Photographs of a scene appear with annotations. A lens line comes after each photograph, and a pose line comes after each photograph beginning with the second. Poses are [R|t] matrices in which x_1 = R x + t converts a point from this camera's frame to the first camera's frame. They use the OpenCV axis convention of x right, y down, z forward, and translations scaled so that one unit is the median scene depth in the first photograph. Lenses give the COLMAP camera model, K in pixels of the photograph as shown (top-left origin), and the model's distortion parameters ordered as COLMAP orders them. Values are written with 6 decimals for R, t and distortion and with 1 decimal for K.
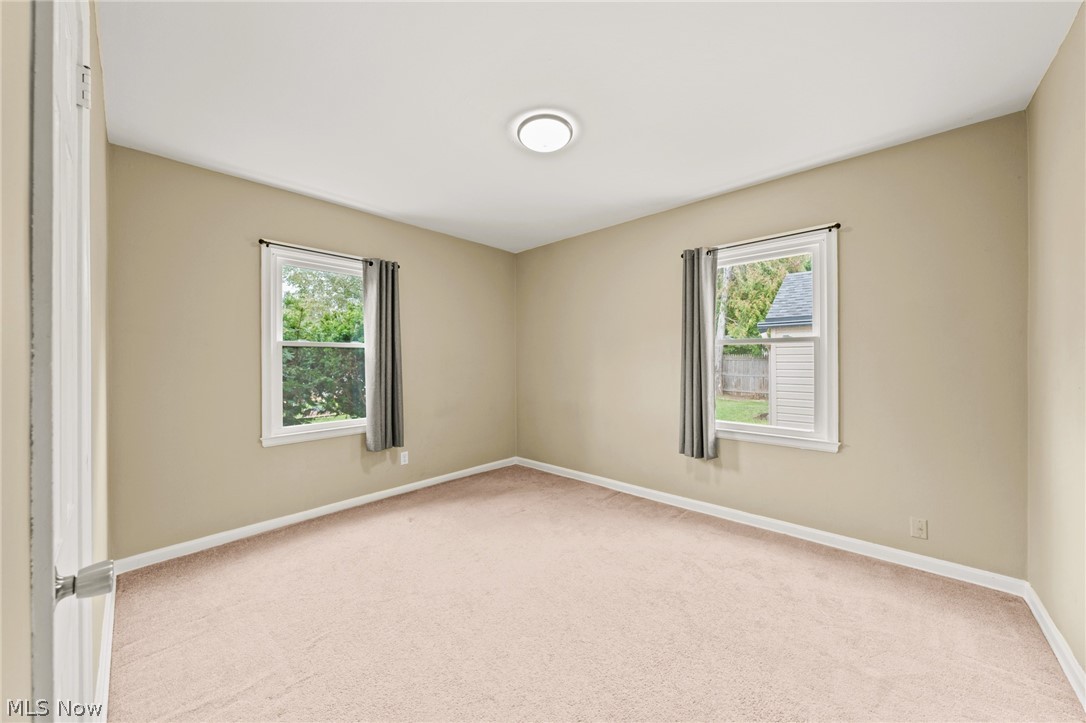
lens RADIAL K [[397.4, 0, 550.5], [0, 397.4, 357.8], [0, 0, 1]] dist [-0.001385, 0.000238]
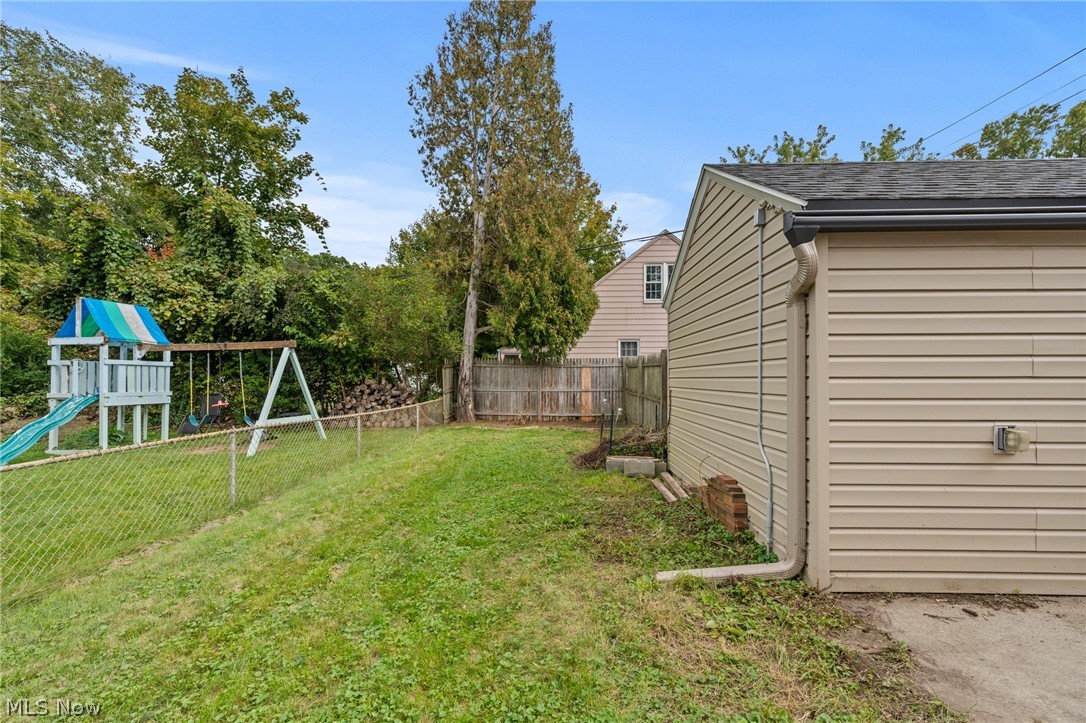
lens RADIAL K [[456.1, 0, 542.1], [0, 456.1, 367.4], [0, 0, 1]] dist [0.000989, 0.000509]
pose [[0.780157, 0.008242, 0.625529, 0.318625], [-0.004713, 0.999962, -0.007298, 0.062946], [-0.625565, 0.002745, 0.780167, 1.846163]]
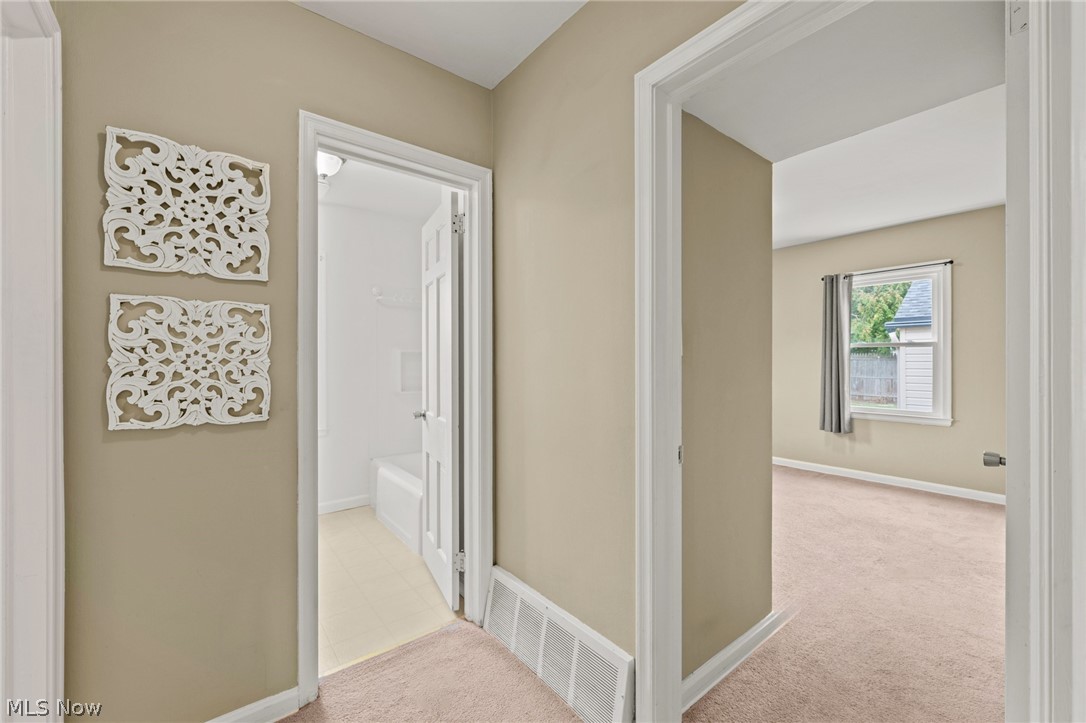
lens RADIAL K [[456.1, 0, 542.8], [0, 456.1, 358.0], [0, 0, 1]] dist [0.000989, 0.000509]
pose [[0.987023, 0.002701, -0.160556, -0.340317], [-0.002204, 0.999992, 0.003278, -0.000007], [0.160564, -0.002881, 0.987021, -0.639870]]
